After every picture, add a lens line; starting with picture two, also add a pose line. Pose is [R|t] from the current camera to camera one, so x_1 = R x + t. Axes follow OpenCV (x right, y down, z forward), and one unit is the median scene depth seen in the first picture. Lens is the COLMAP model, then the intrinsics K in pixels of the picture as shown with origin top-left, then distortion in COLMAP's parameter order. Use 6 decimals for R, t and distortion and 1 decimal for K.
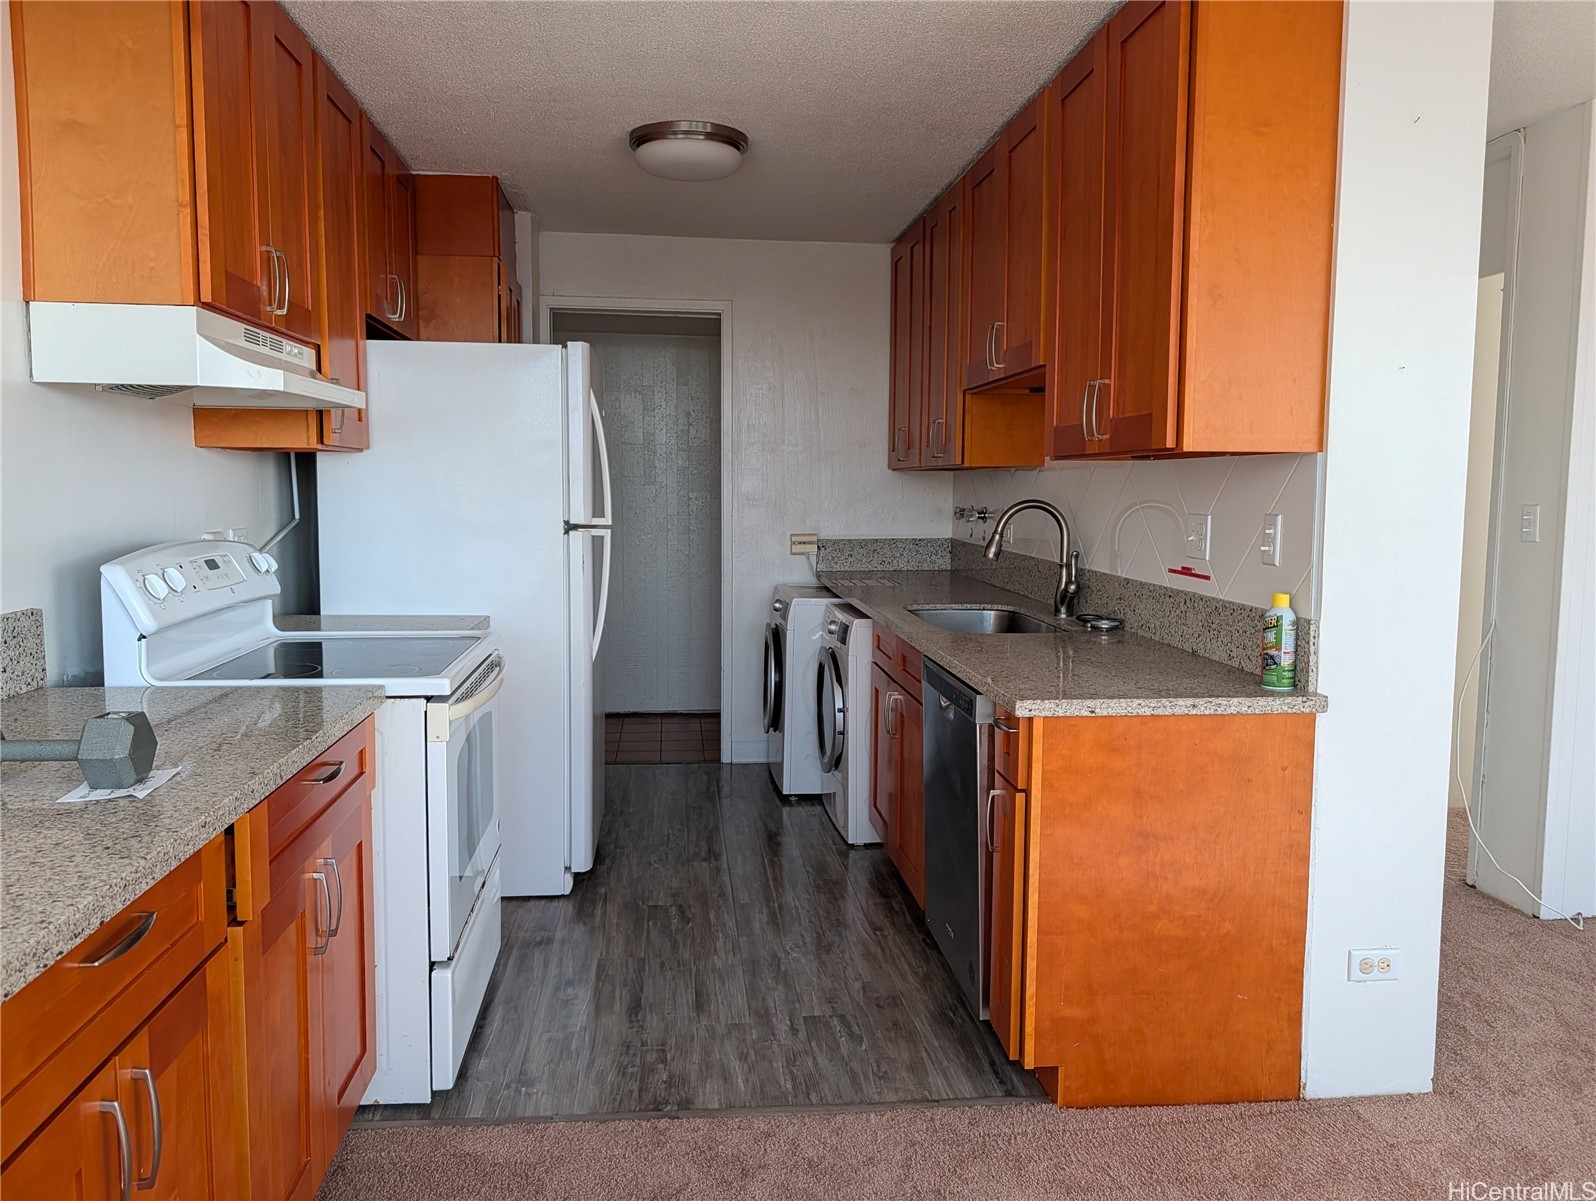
lens RADIAL K [[1146.5, 0, 794.1], [0, 1146.5, 590.2], [0, 0, 1]] dist [0.006839, -0.007206]
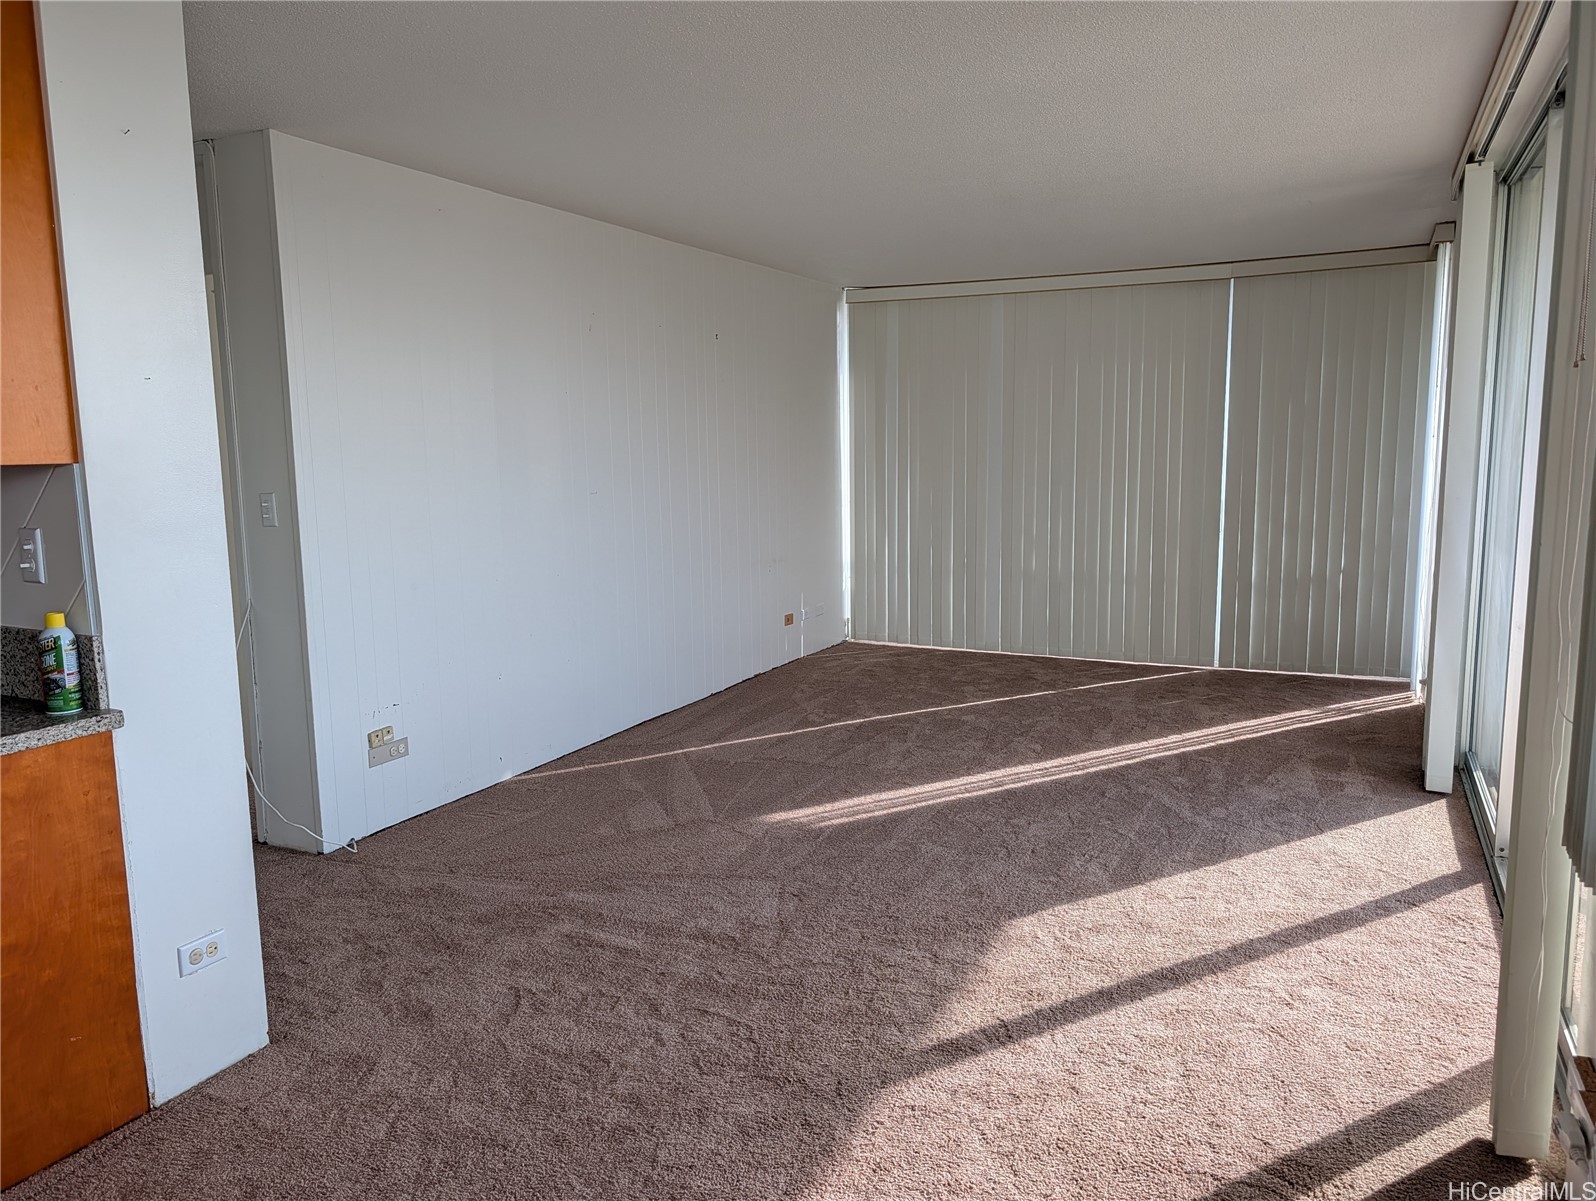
lens RADIAL K [[1146.5, 0, 785.9], [0, 1146.5, 602.6], [0, 0, 1]] dist [0.006839, -0.007206]
pose [[0.530844, -0.129128, 0.837574, -0.046399], [0.094837, 0.991167, 0.092701, -0.035318], [-0.842146, 0.030223, 0.538401, -0.018315]]
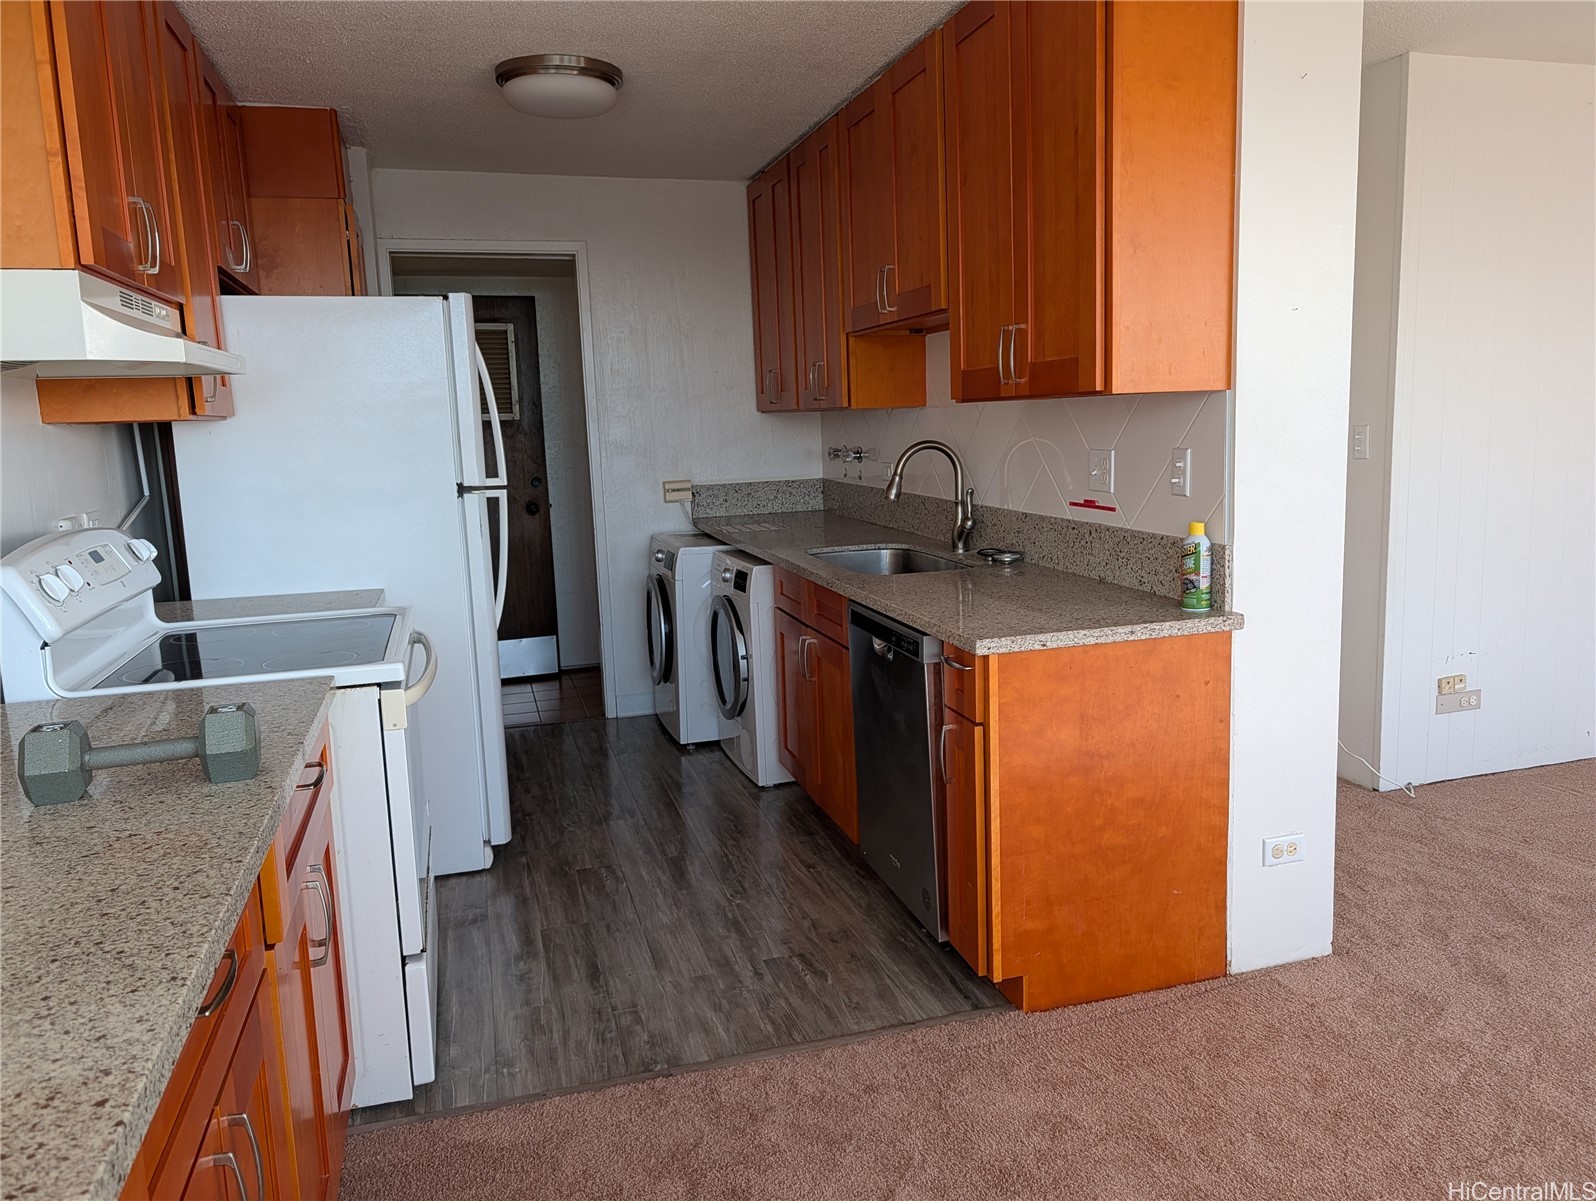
lens RADIAL K [[1146.5, 0, 829.1], [0, 1146.5, 593.6], [0, 0, 1]] dist [0.006839, -0.007206]
pose [[0.979227, -0.068806, 0.190736, -0.122466], [0.057232, 0.996207, 0.065545, -0.020410], [-0.194523, -0.053268, 0.979451, 0.004770]]
